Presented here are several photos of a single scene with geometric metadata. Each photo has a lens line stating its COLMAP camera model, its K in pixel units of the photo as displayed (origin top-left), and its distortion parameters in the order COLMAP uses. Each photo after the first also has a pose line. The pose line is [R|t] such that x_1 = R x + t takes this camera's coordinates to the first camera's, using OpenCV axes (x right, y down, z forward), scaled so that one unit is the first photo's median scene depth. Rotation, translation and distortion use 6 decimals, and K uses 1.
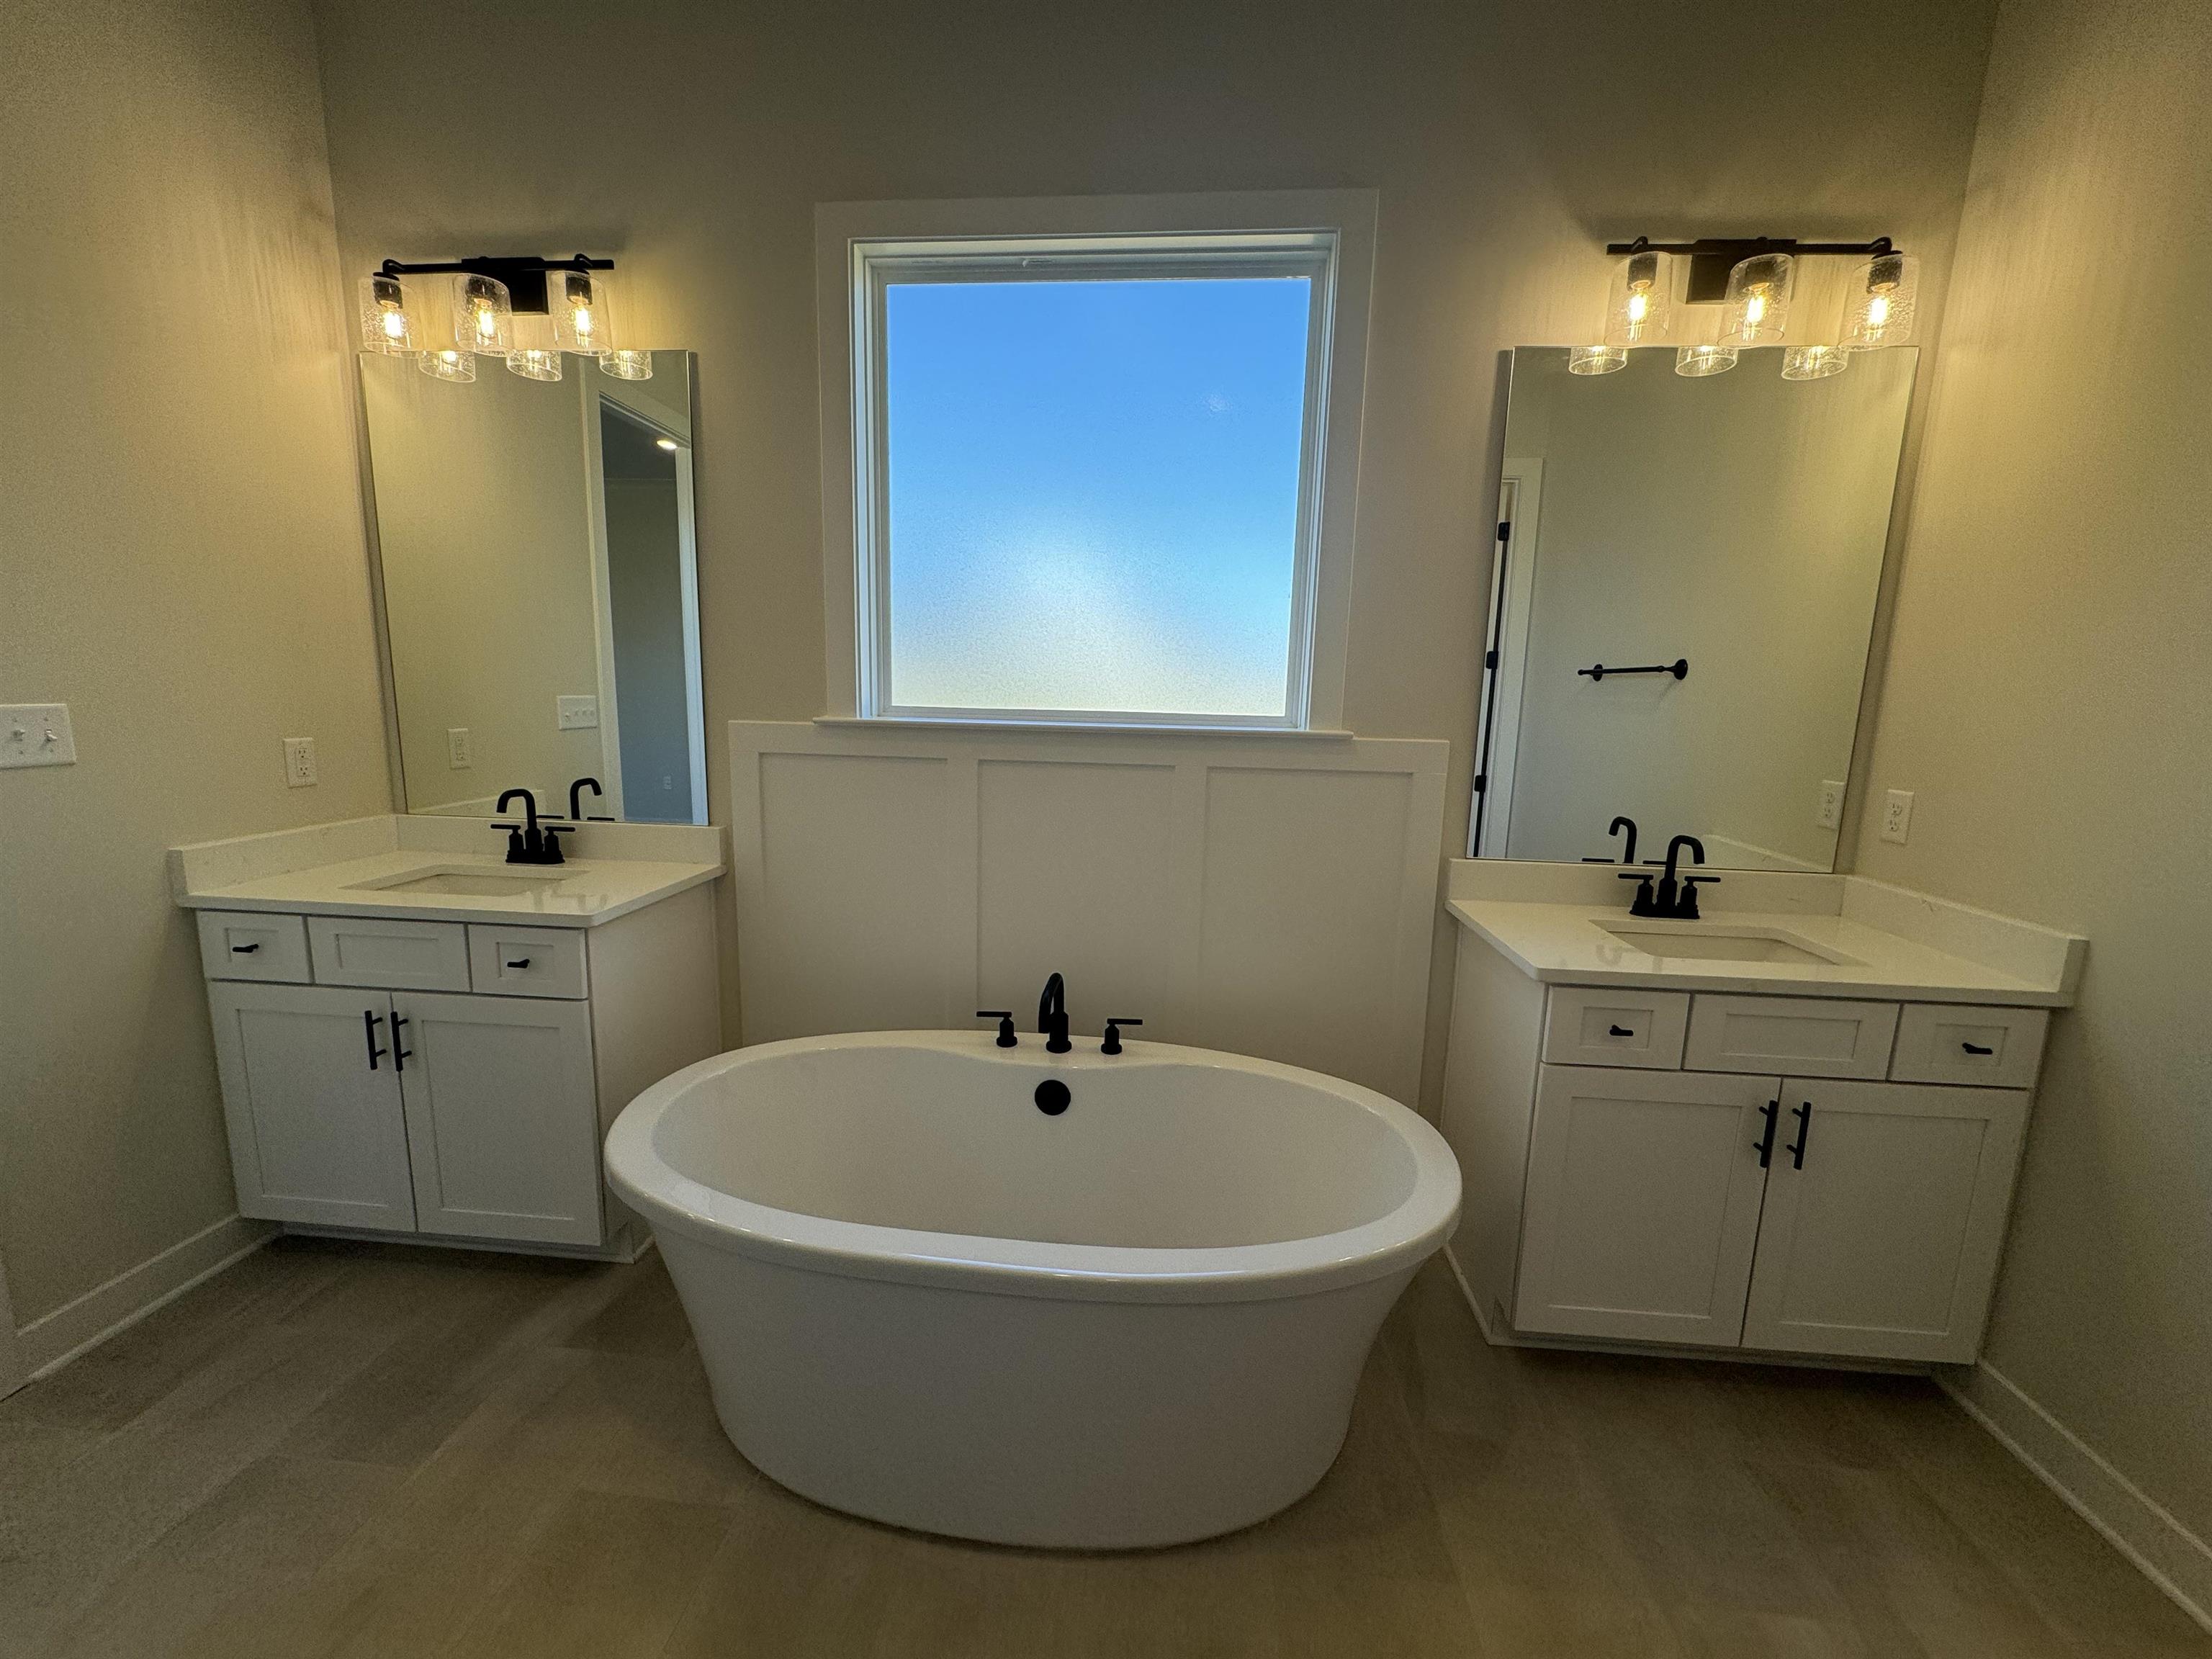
lens RADIAL K [[883.5, 0, 1106.3], [0, 883.5, 830.5], [0, 0, 1]] dist [-0.010077, 0.000098]
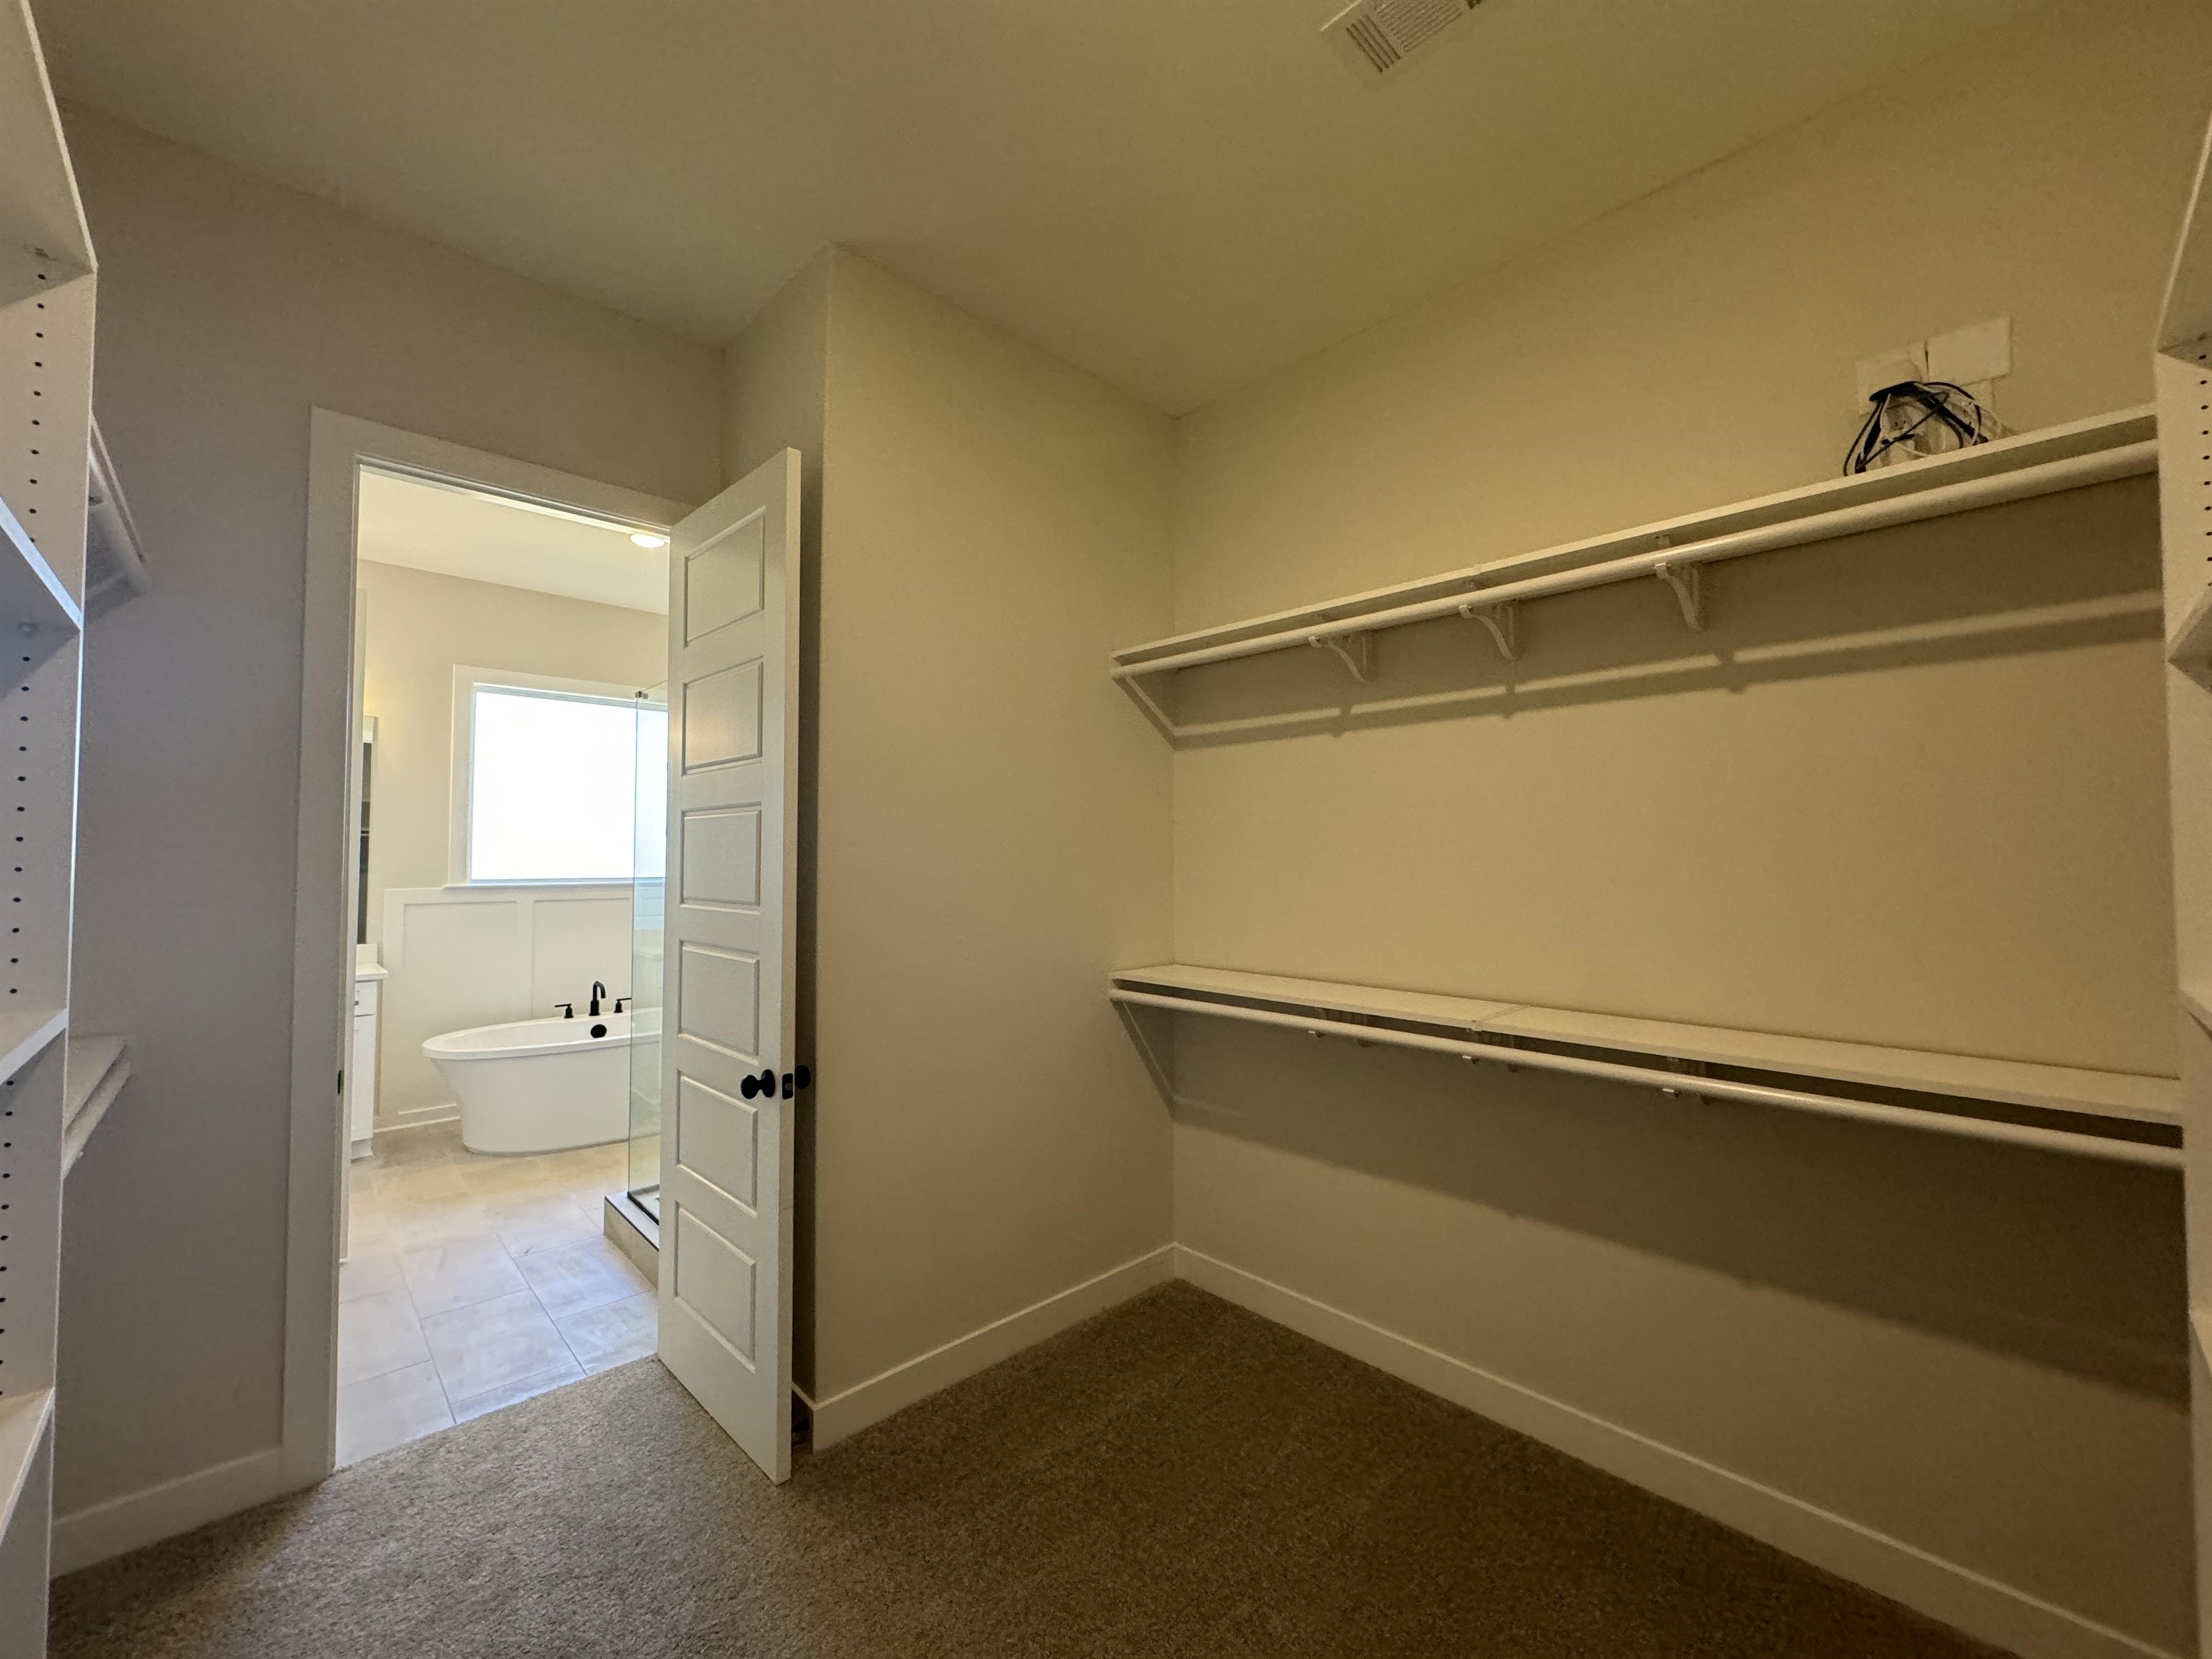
lens RADIAL K [[883.5, 0, 1105.4], [0, 883.5, 828.8], [0, 0, 1]] dist [-0.010077, 0.000098]
pose [[0.660030, 0.003729, 0.751230, -0.952985], [0.135029, 0.983113, -0.123516, 0.233648], [-0.739004, 0.182963, 0.648381, -1.709970]]
